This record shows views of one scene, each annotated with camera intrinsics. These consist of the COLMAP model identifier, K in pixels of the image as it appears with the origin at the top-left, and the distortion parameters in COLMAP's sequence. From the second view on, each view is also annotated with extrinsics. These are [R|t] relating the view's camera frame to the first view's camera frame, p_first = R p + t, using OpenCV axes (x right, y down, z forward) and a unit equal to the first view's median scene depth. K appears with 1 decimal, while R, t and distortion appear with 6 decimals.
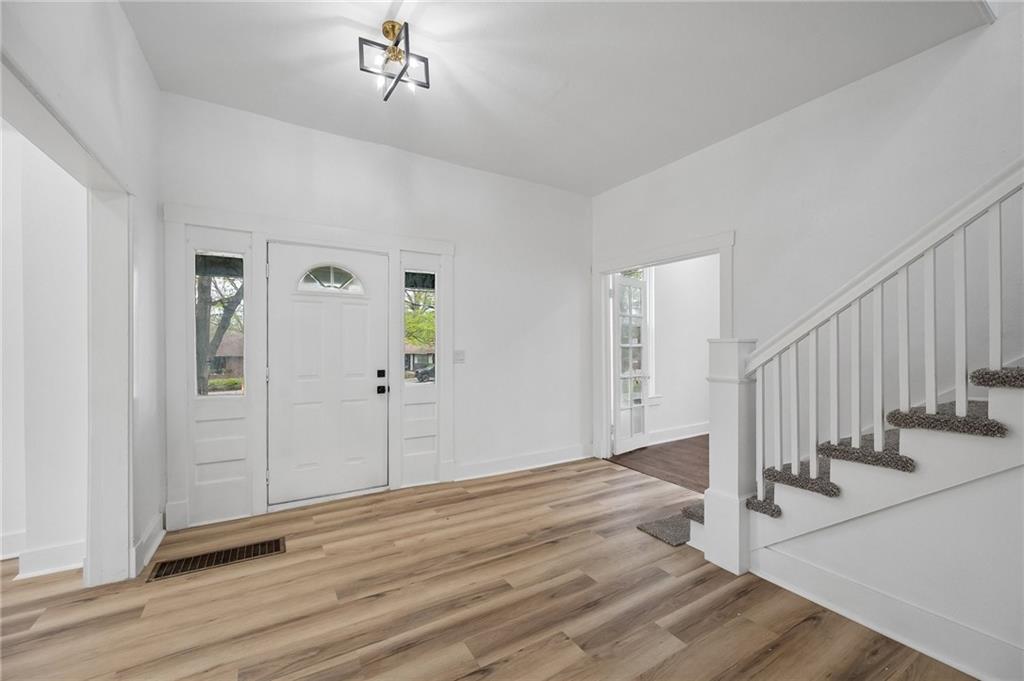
lens RADIAL K [[412.6, 0, 512.6], [0, 412.6, 341.8], [0, 0, 1]] dist [0.001634, -0.000018]
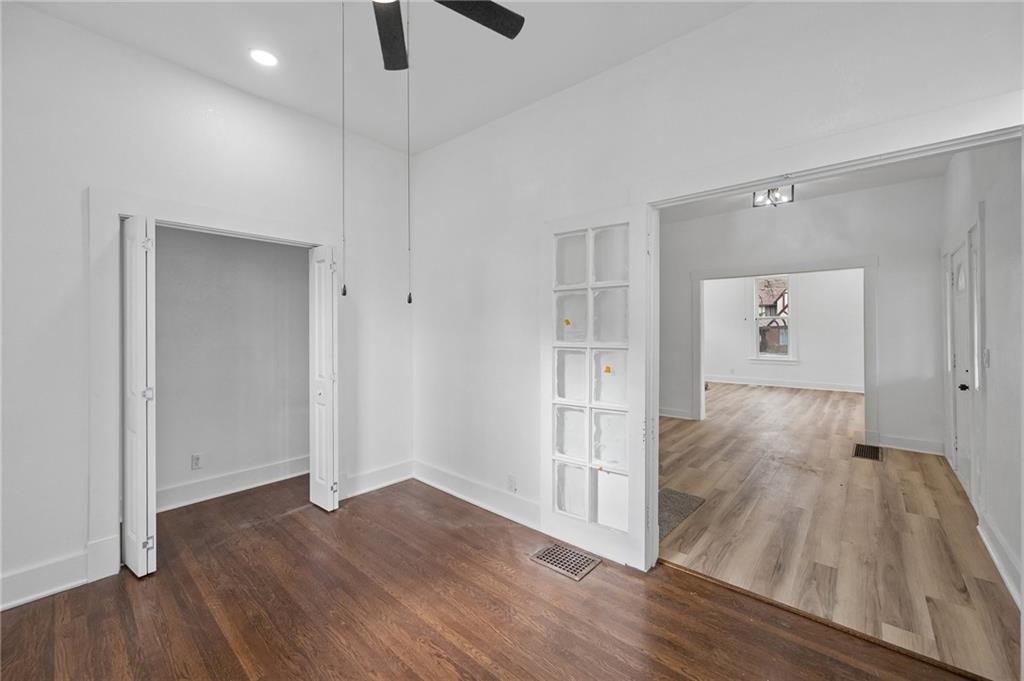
lens RADIAL K [[412.6, 0, 519.6], [0, 412.6, 318.5], [0, 0, 1]] dist [0.001634, -0.000018]
pose [[-0.947971, -0.006901, -0.318281, 1.210153], [0.003041, 0.999523, -0.030730, -0.017812], [0.318341, -0.030099, -0.947498, 2.027851]]
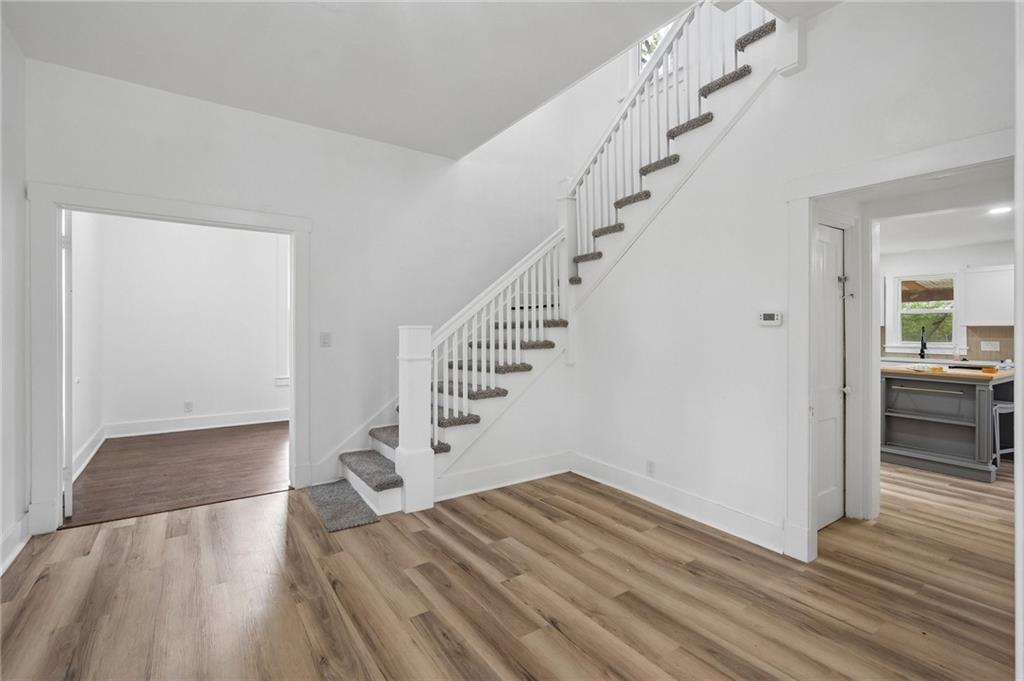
lens RADIAL K [[468.5, 0, 509.1], [0, 468.5, 332.5], [0, 0, 1]] dist [-0.000430, -0.000074]
pose [[-0.050192, -0.009194, 0.998697, -0.777008], [-0.008567, 0.999925, 0.008774, -0.001396], [-0.998703, -0.008116, -0.050267, 0.695881]]
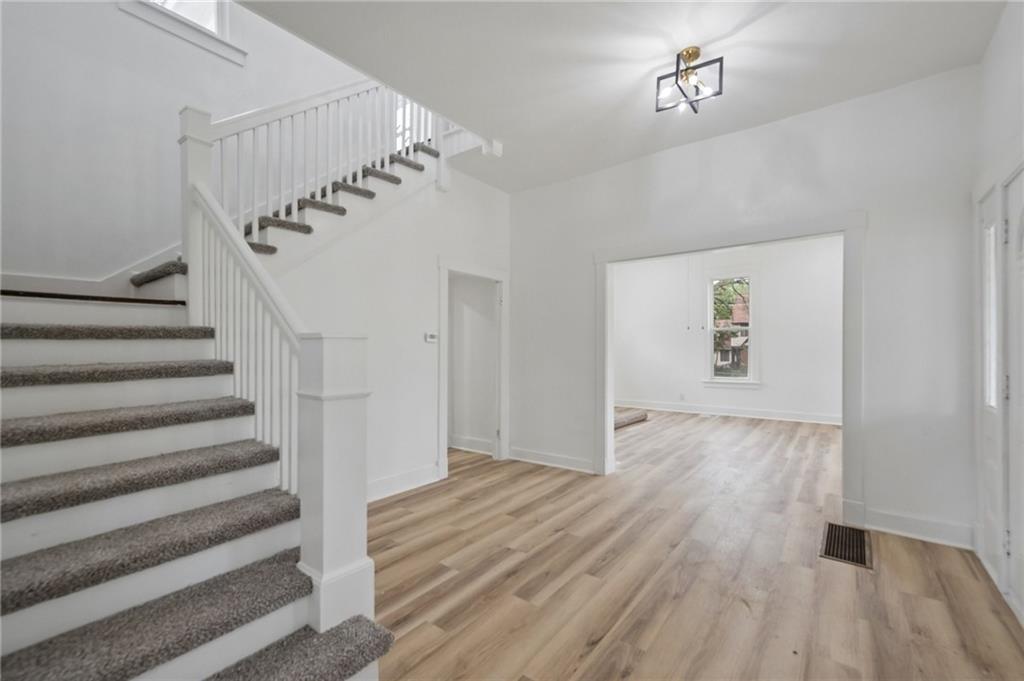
lens RADIAL K [[436.8, 0, 513.3], [0, 436.8, 344.1], [0, 0, 1]] dist [-0.006517, 0.001931]
pose [[-0.930717, -0.002745, -0.365731, 0.458627], [0.003280, 0.999869, -0.015851, 0.019955], [0.365726, -0.015952, -0.930586, 1.557776]]
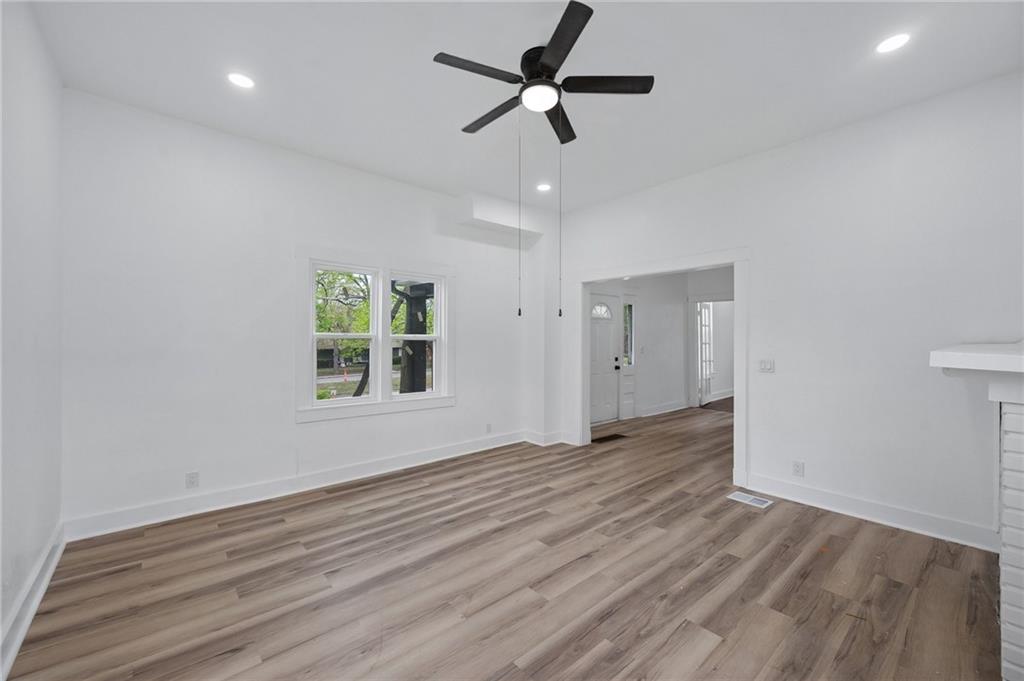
lens RADIAL K [[412.6, 0, 514.5], [0, 412.6, 332.5], [0, 0, 1]] dist [0.001634, -0.000018]
pose [[0.987895, -0.001365, 0.155119, -1.404034], [0.001983, 0.999991, -0.003827, -0.052148], [-0.155113, 0.004088, 0.987888, -1.052096]]
